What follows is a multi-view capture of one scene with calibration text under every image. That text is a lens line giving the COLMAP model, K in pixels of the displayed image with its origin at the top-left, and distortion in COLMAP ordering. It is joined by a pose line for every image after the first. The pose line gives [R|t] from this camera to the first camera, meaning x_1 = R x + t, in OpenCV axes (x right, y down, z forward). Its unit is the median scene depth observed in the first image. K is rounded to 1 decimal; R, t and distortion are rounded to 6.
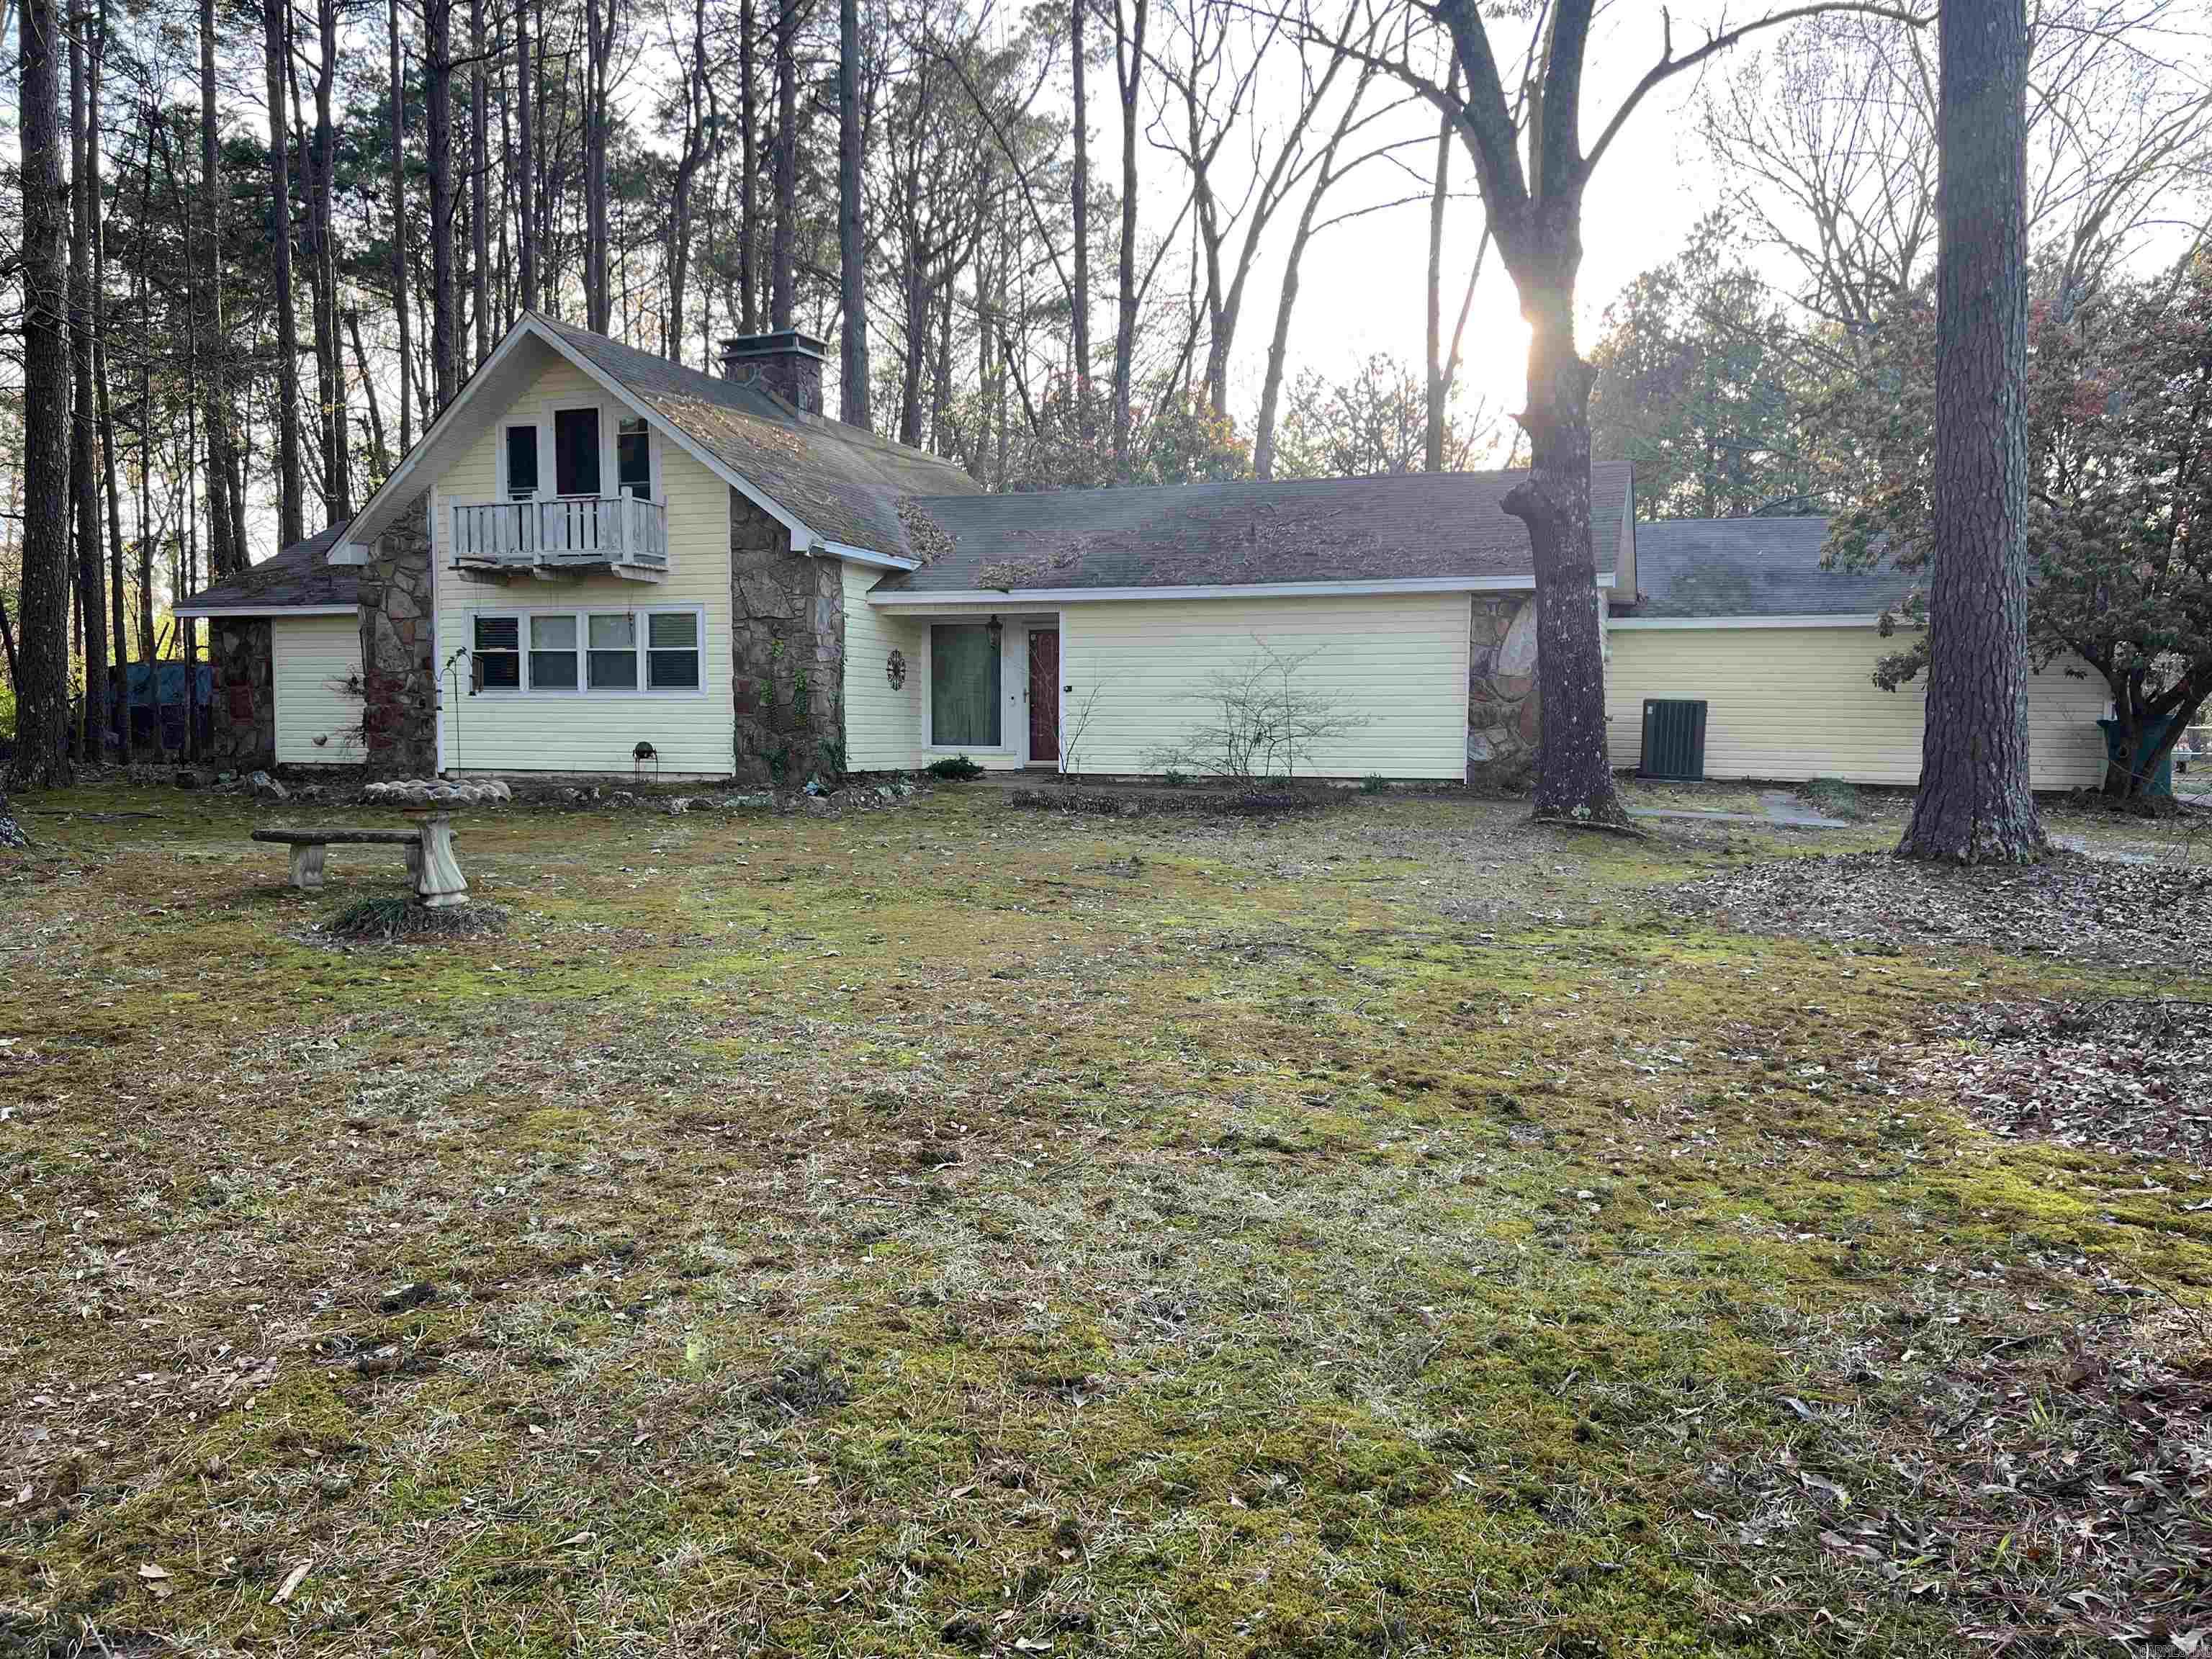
lens RADIAL K [[1623.0, 0, 1107.5], [0, 1623.0, 860.2], [0, 0, 1]] dist [0.006086, -0.034896]
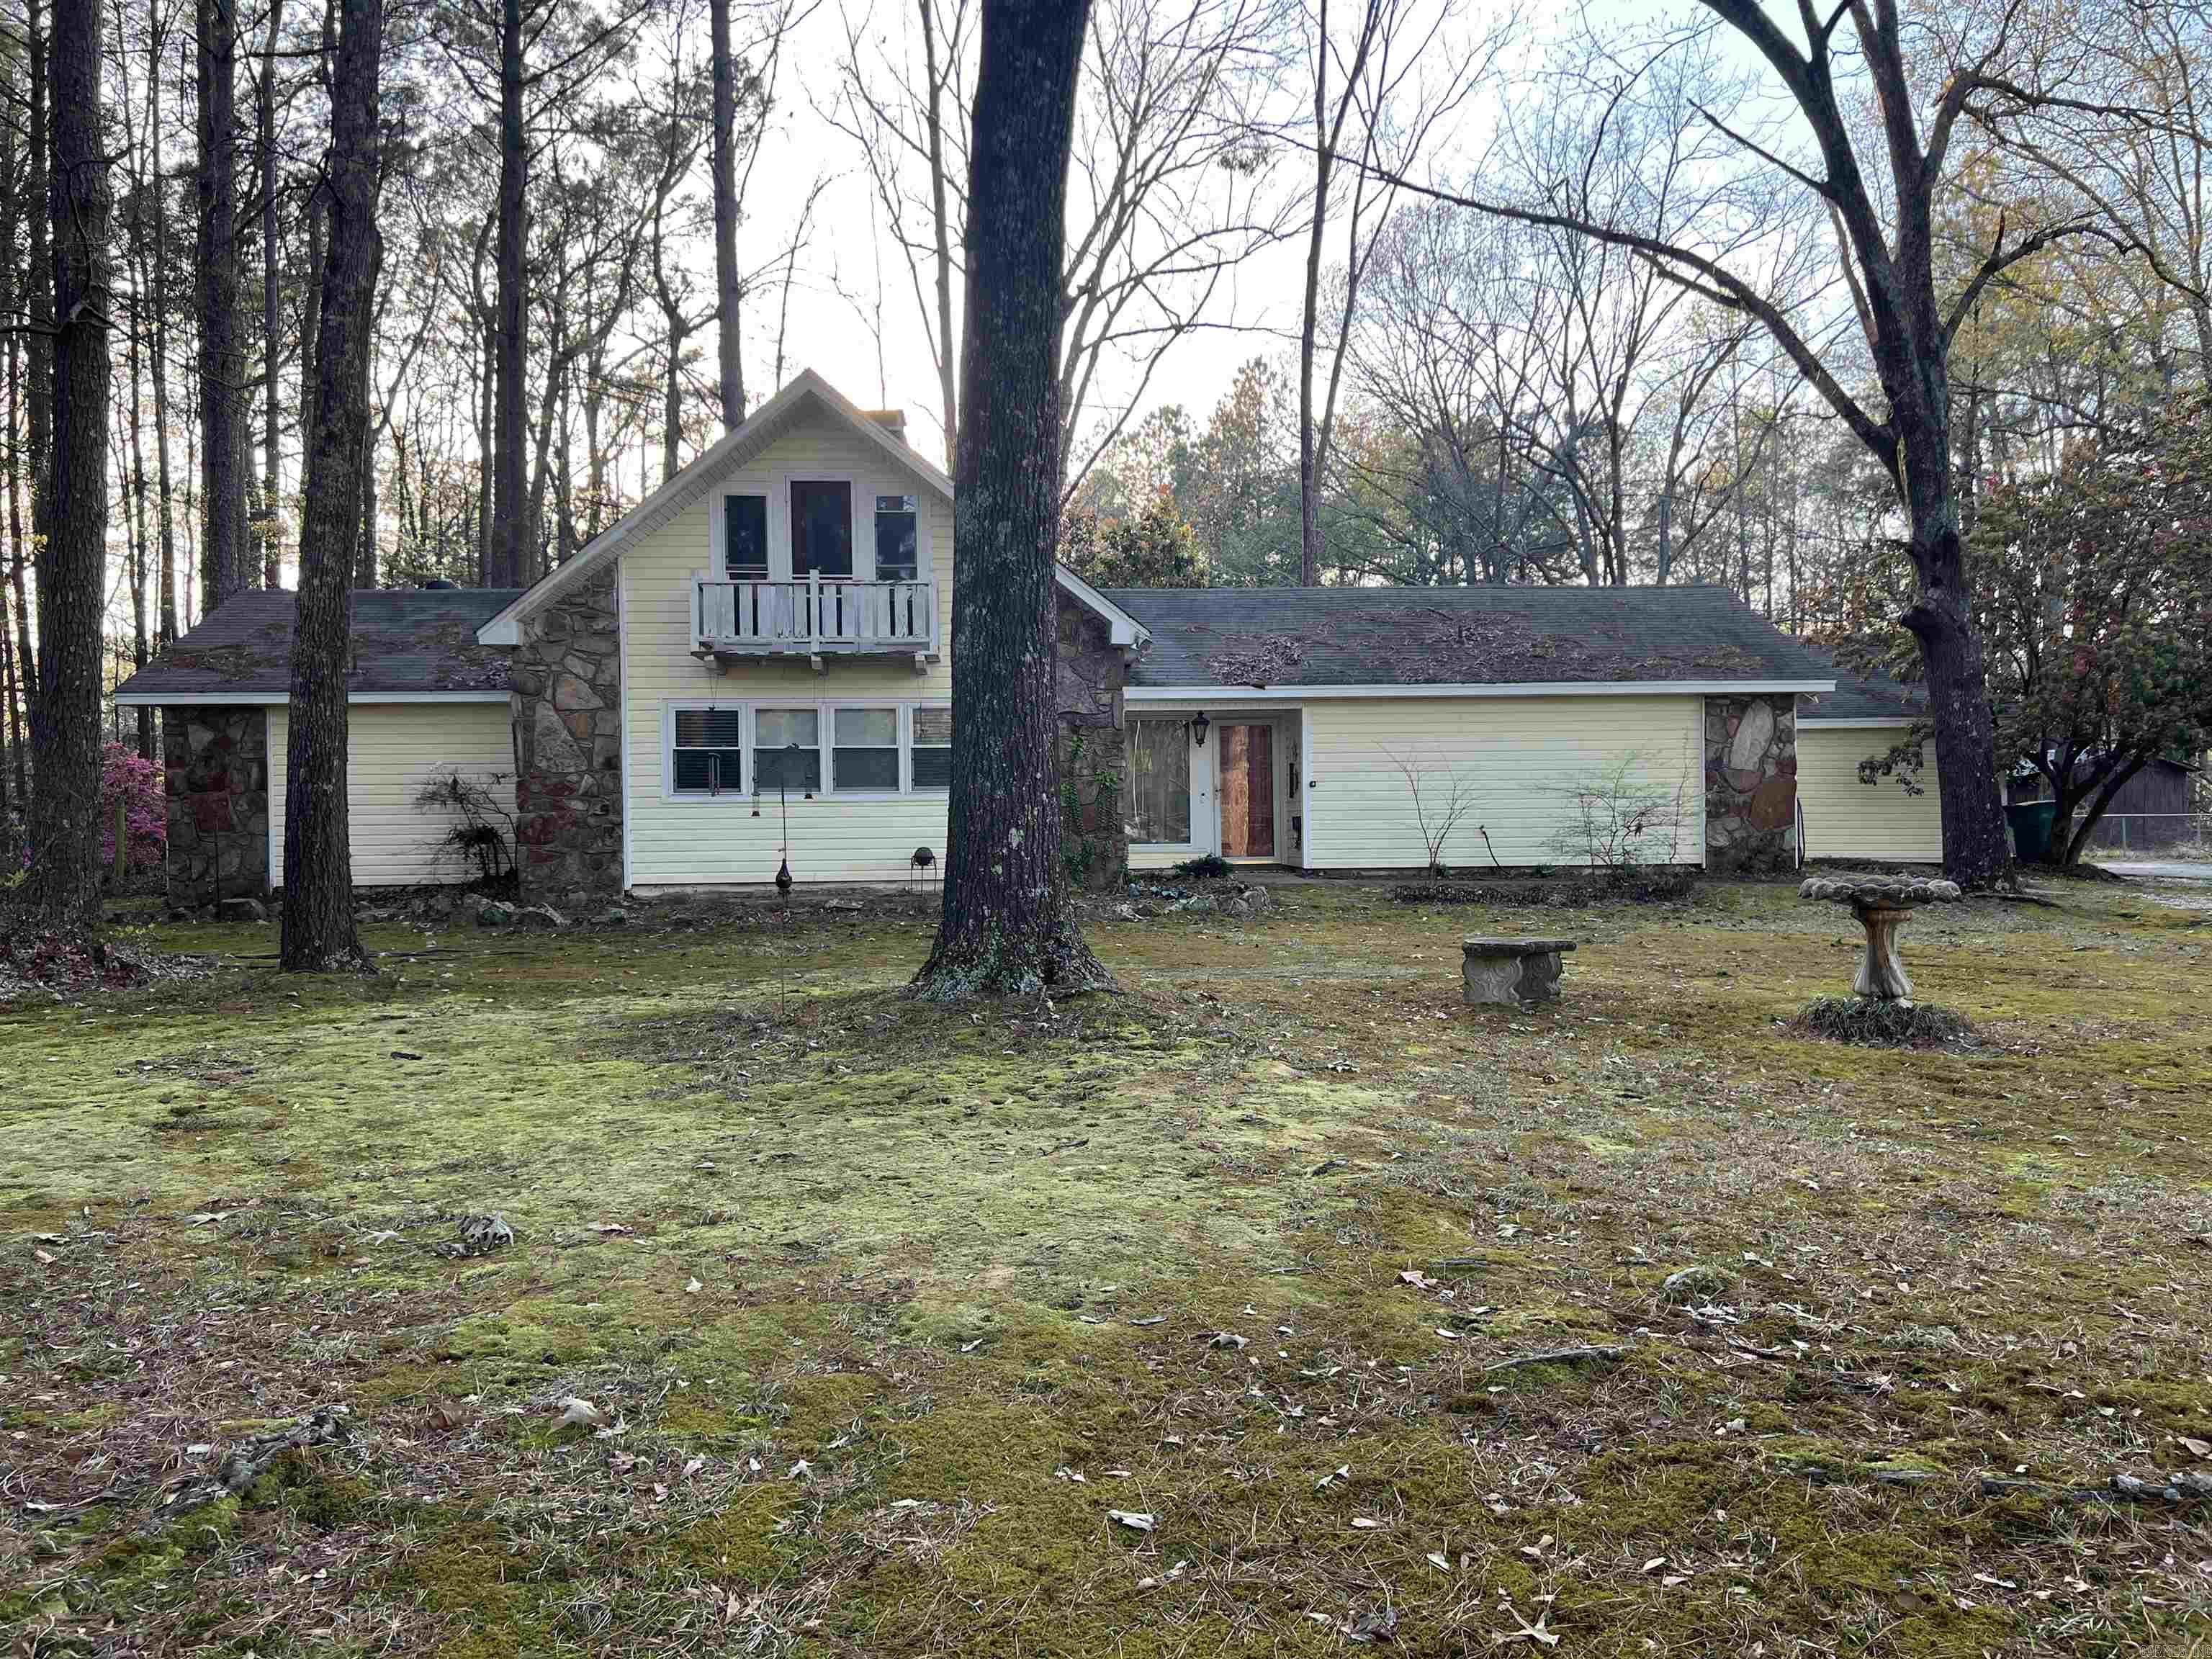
lens RADIAL K [[1631.4, 0, 1105.4], [0, 1631.4, 832.7], [0, 0, 1]] dist [0.051149, -0.053823]
pose [[0.926599, -0.018590, 0.375590, -0.516750], [0.049139, 0.996199, -0.071922, -0.010014], [-0.372825, 0.085099, 0.923991, 0.113378]]
